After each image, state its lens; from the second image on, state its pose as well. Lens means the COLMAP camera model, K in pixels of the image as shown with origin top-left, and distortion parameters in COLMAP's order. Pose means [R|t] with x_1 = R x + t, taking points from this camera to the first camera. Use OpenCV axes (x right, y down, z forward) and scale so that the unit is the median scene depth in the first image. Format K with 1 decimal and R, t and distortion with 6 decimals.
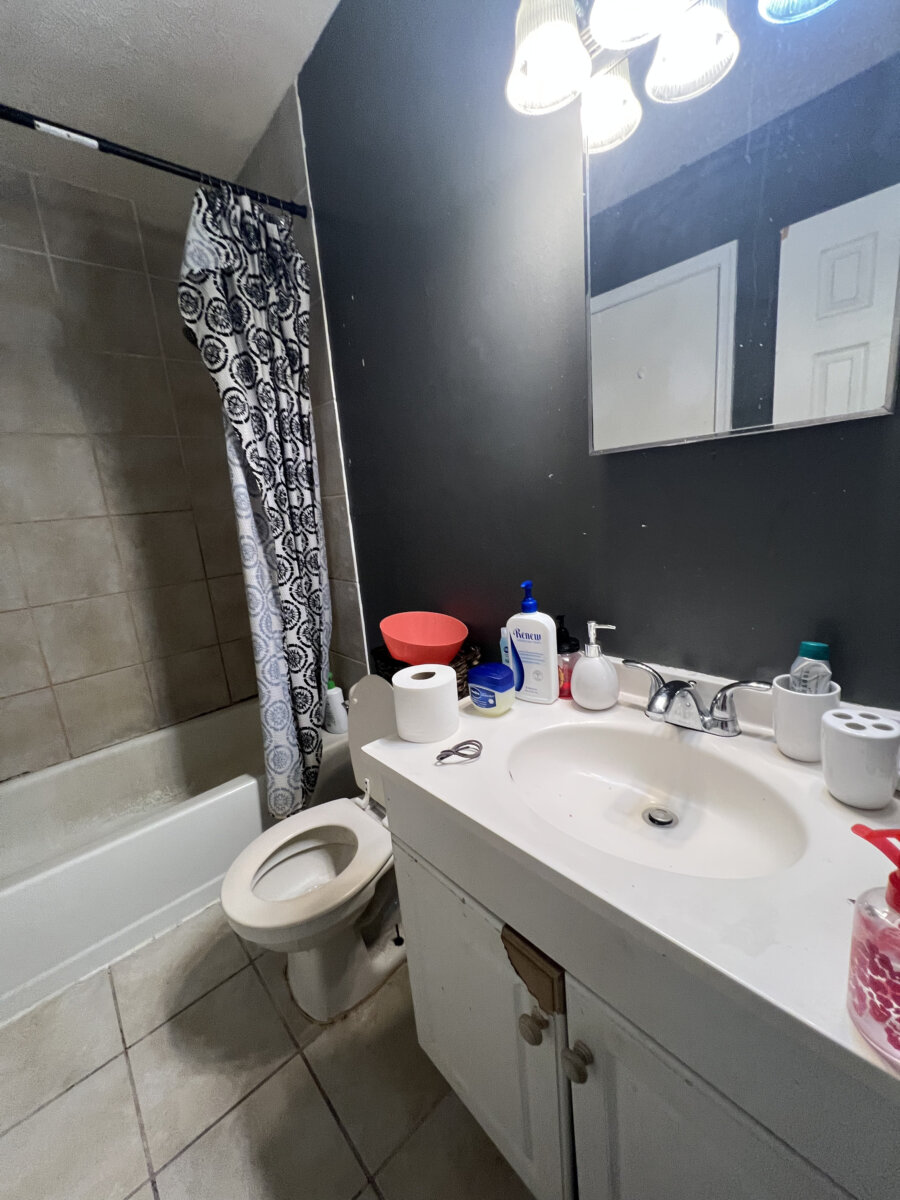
lens RADIAL K [[481.2, 0, 449.8], [0, 481.2, 598.9], [0, 0, 1]] dist [-0.001777, 0.000328]
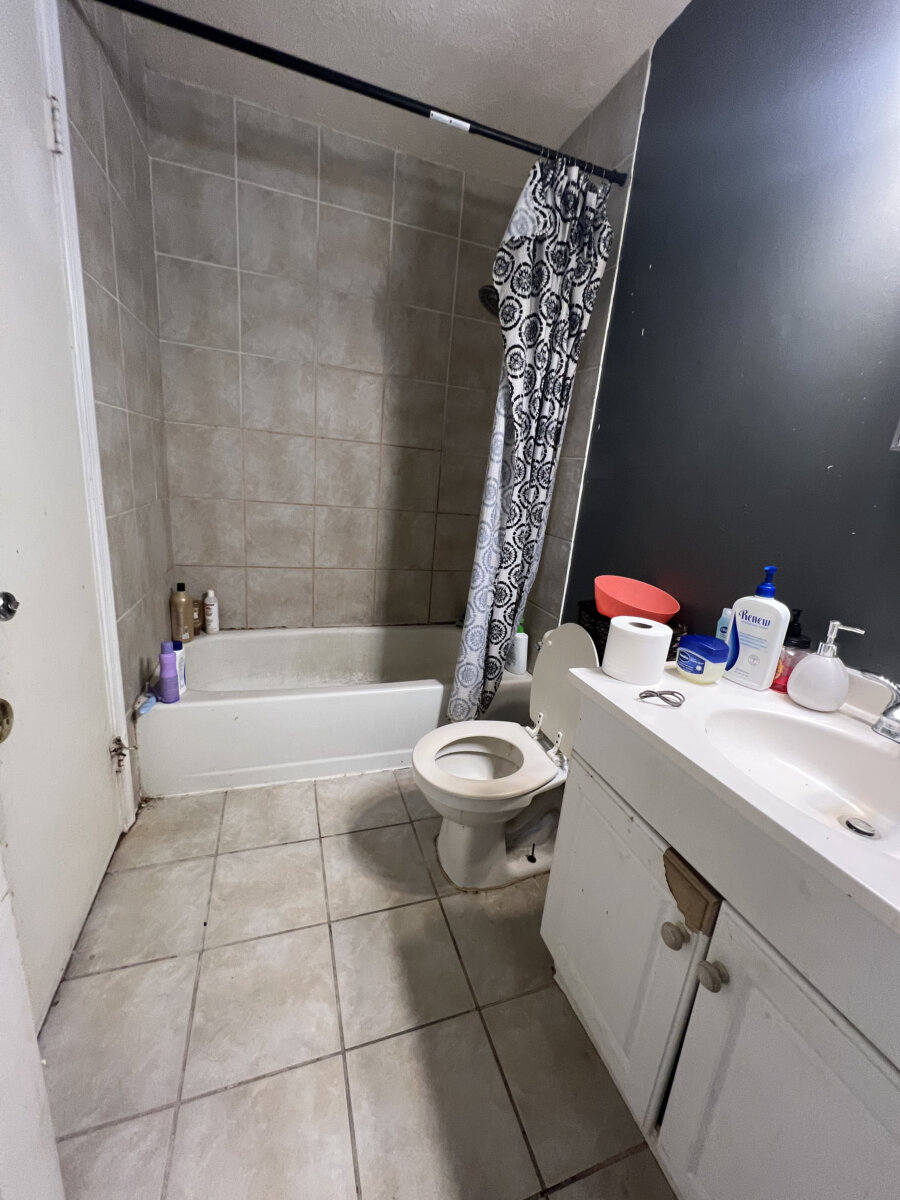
lens RADIAL K [[481.2, 0, 450.0], [0, 481.2, 598.7], [0, 0, 1]] dist [-0.001777, 0.000328]
pose [[0.906087, 0.263047, -0.331381, -0.065837], [-0.246113, 0.964779, 0.092893, 0.069036], [0.344144, -0.002612, 0.938913, -0.115509]]
